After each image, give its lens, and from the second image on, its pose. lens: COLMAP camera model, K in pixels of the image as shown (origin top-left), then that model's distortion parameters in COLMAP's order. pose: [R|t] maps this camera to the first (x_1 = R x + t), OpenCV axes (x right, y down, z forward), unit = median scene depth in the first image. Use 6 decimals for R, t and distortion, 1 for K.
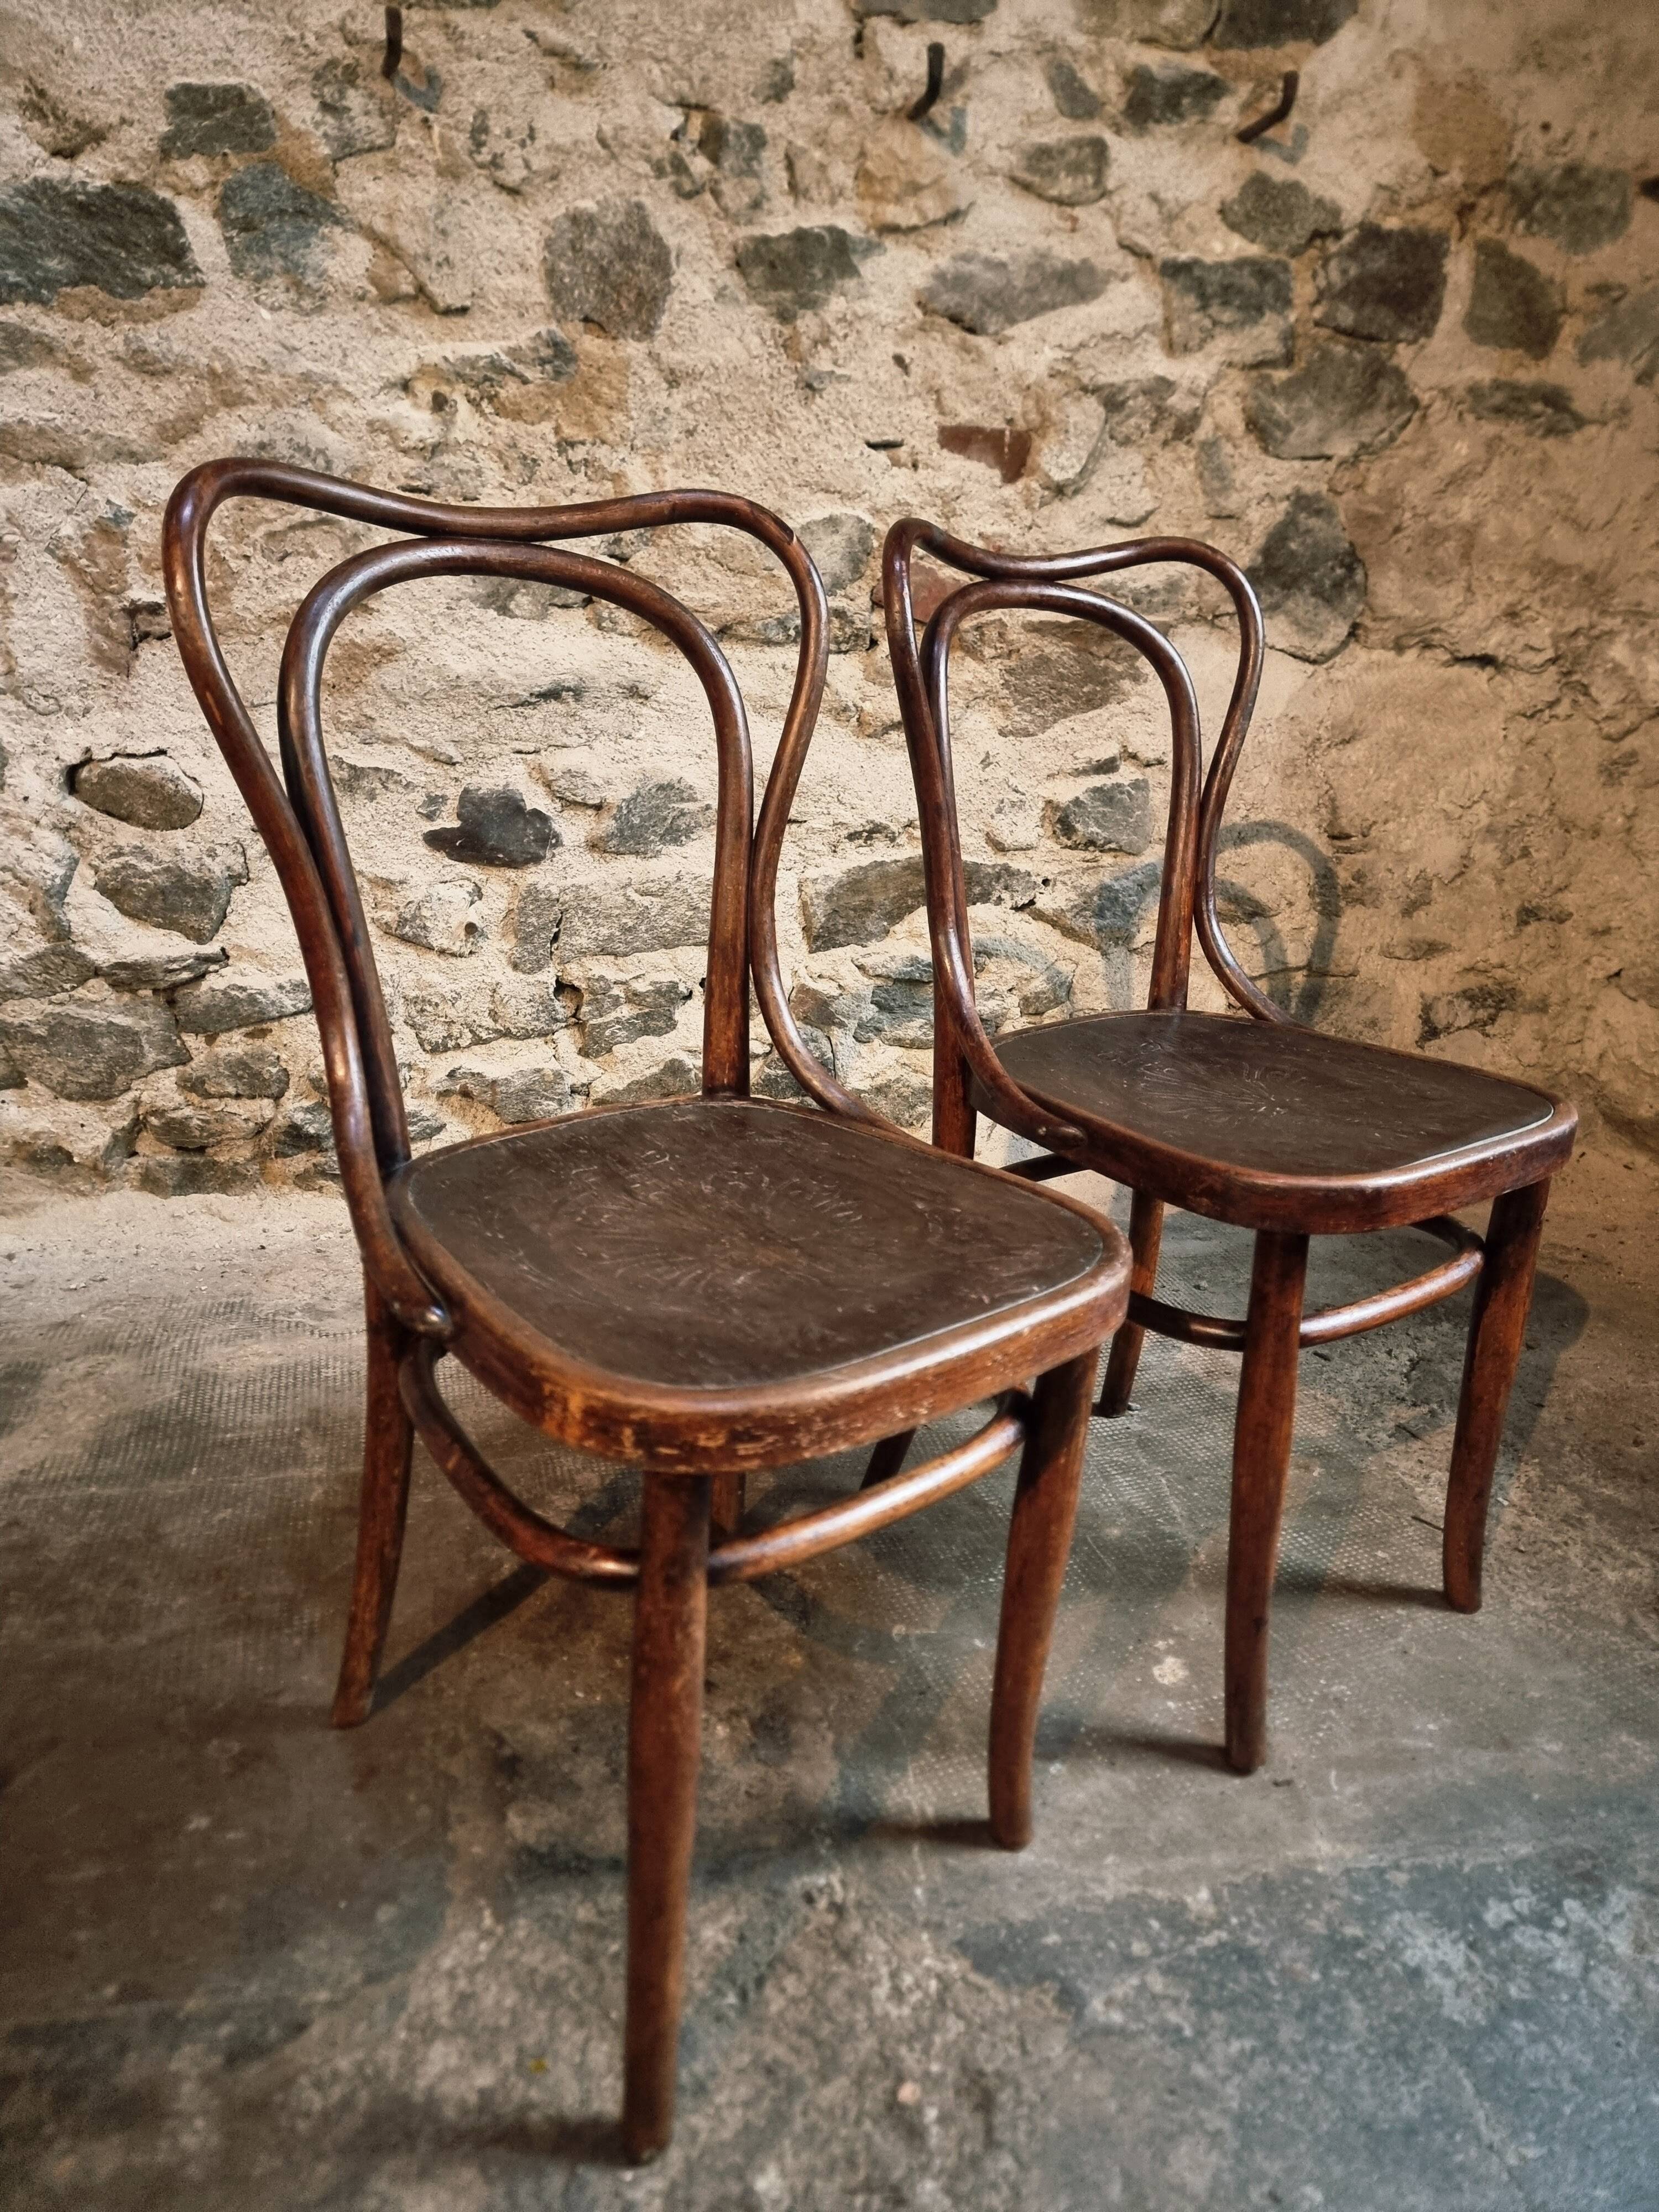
lens RADIAL K [[1536.6, 0, 822.0], [0, 1536.6, 1123.8], [0, 0, 1]] dist [0.070330, -0.068253]
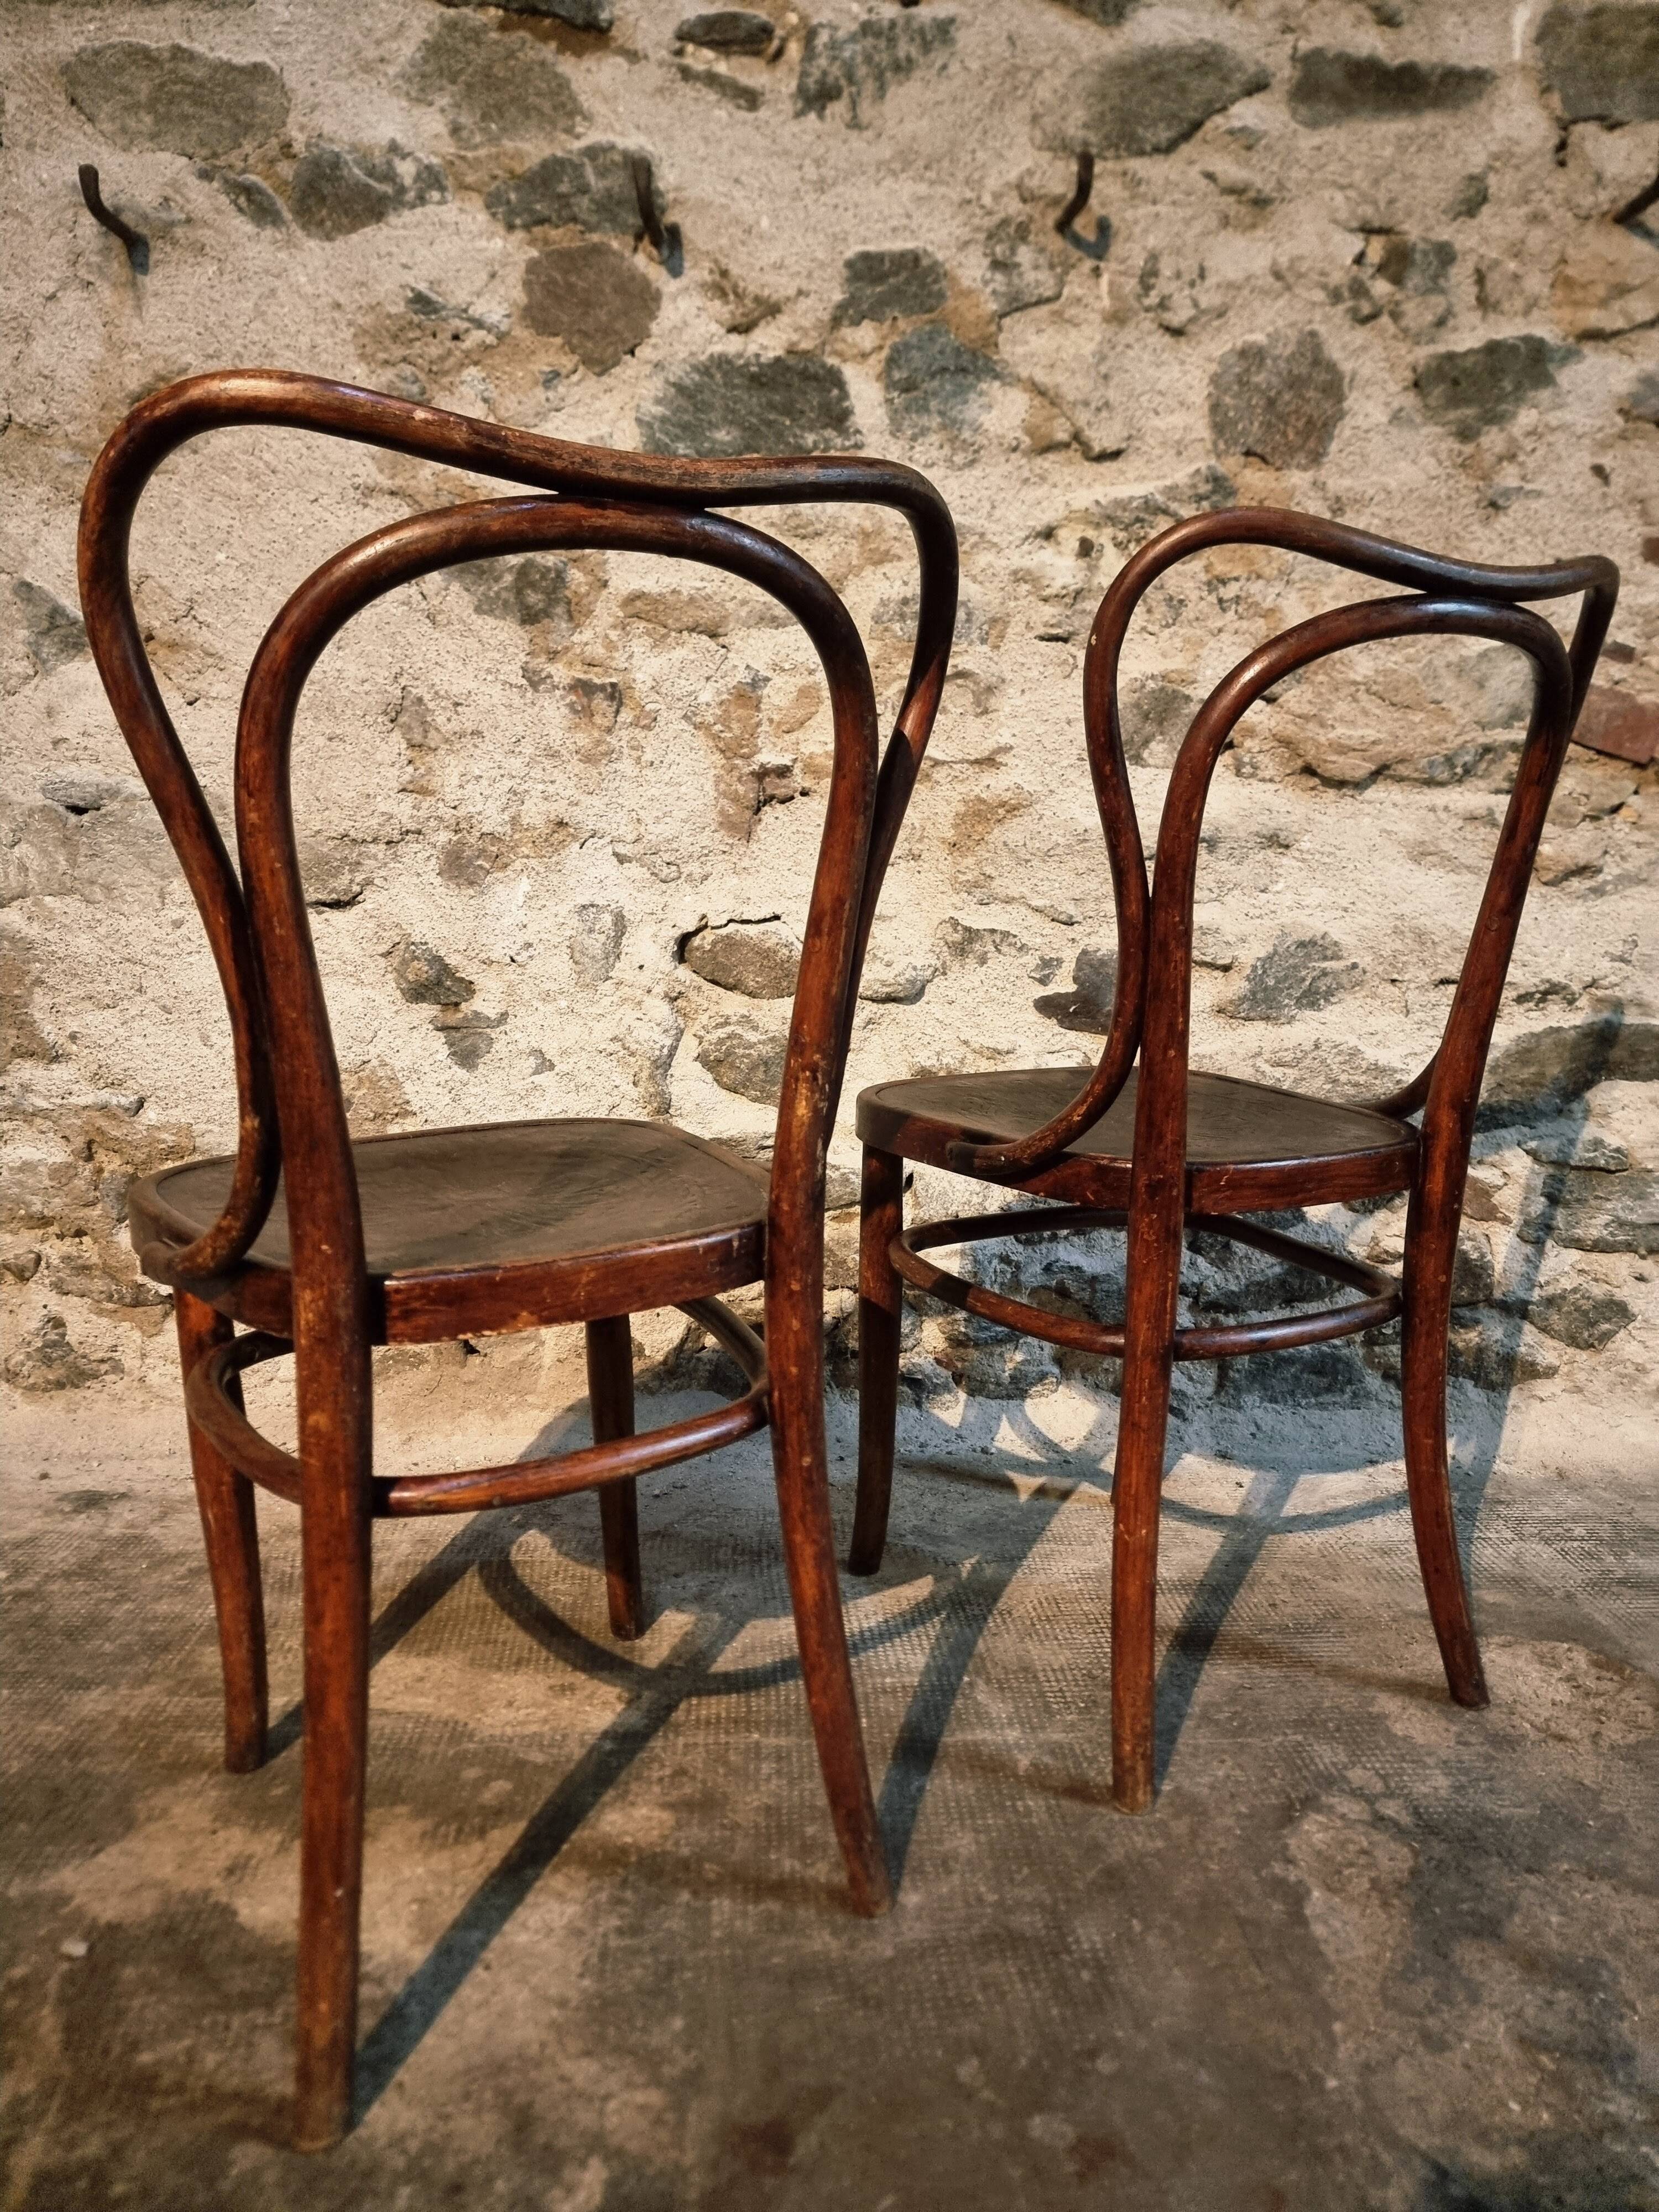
lens RADIAL K [[1536.6, 0, 827.7], [0, 1536.6, 1107.9], [0, 0, 1]] dist [0.070330, -0.068253]
pose [[0.982545, -0.002047, -0.186016, -0.220590], [-0.030527, 0.984610, -0.172080, 0.036555], [0.183505, 0.174755, 0.967361, 0.119234]]
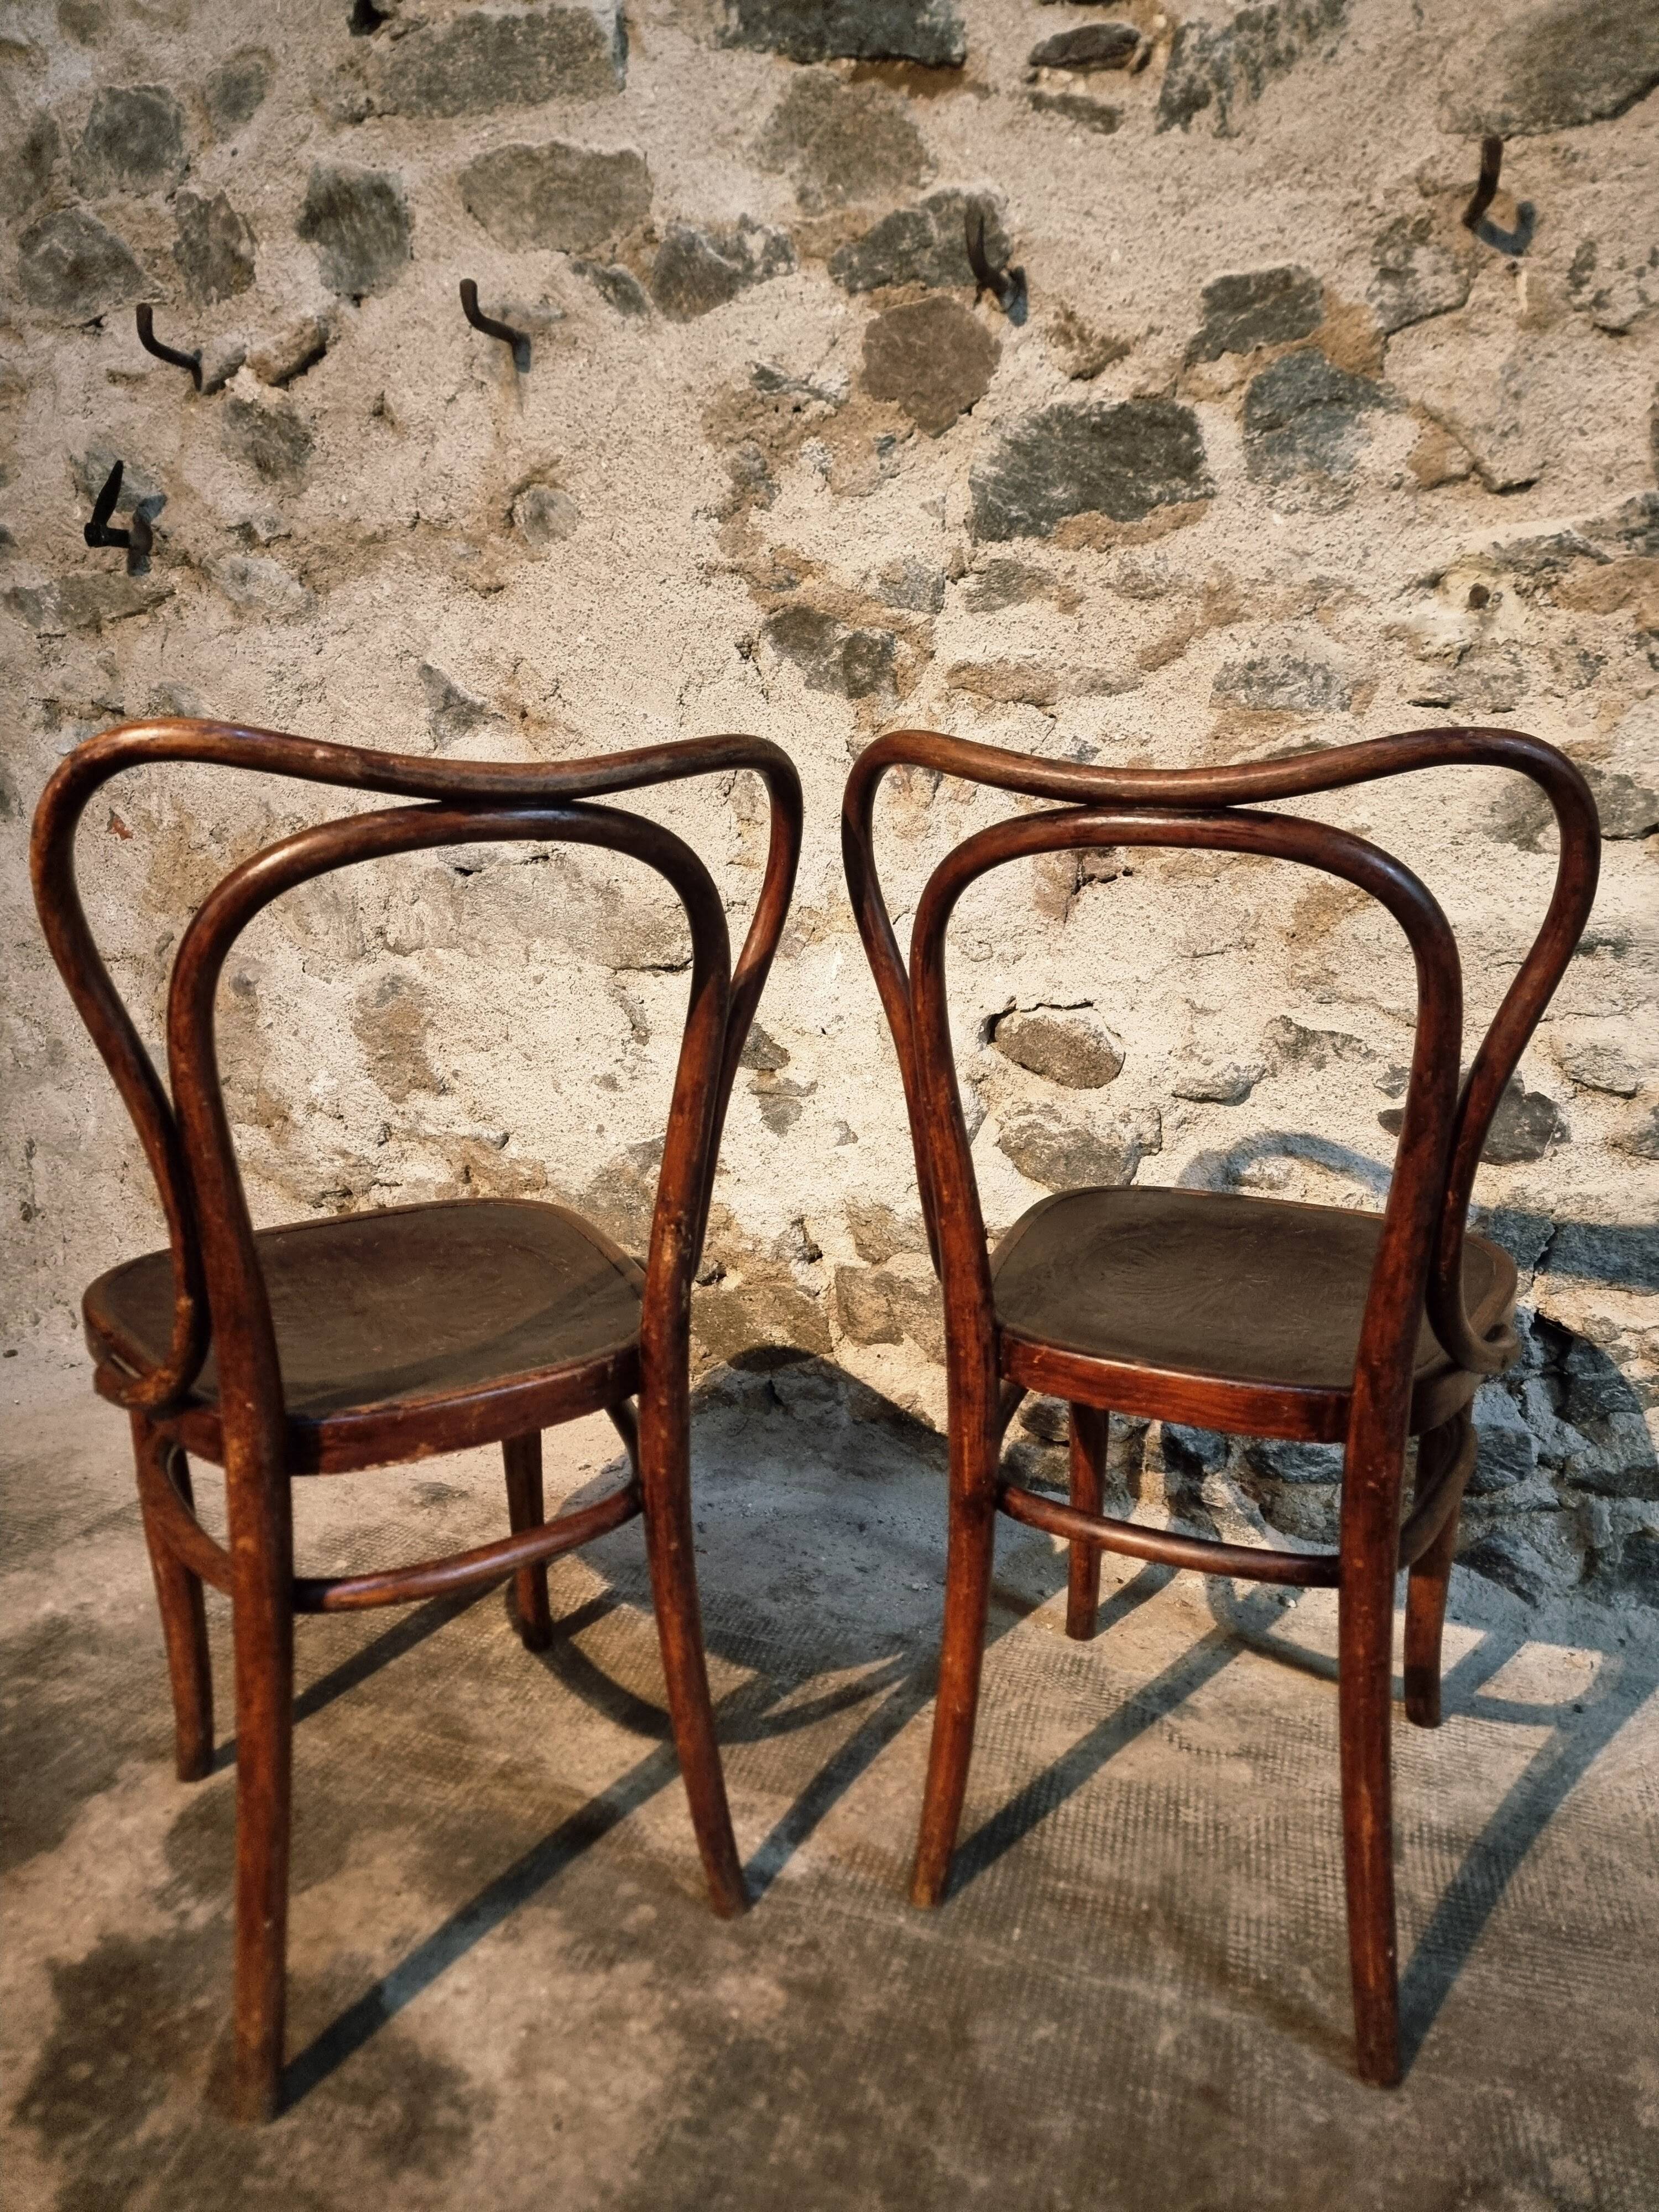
lens RADIAL K [[1536.6, 0, 818.4], [0, 1536.6, 1095.4], [0, 0, 1]] dist [0.070330, -0.068253]
pose [[0.853176, 0.084645, -0.514709, -0.098941], [-0.147483, 0.985628, -0.082376, -0.092491], [0.500339, 0.146192, 0.853398, 0.179310]]
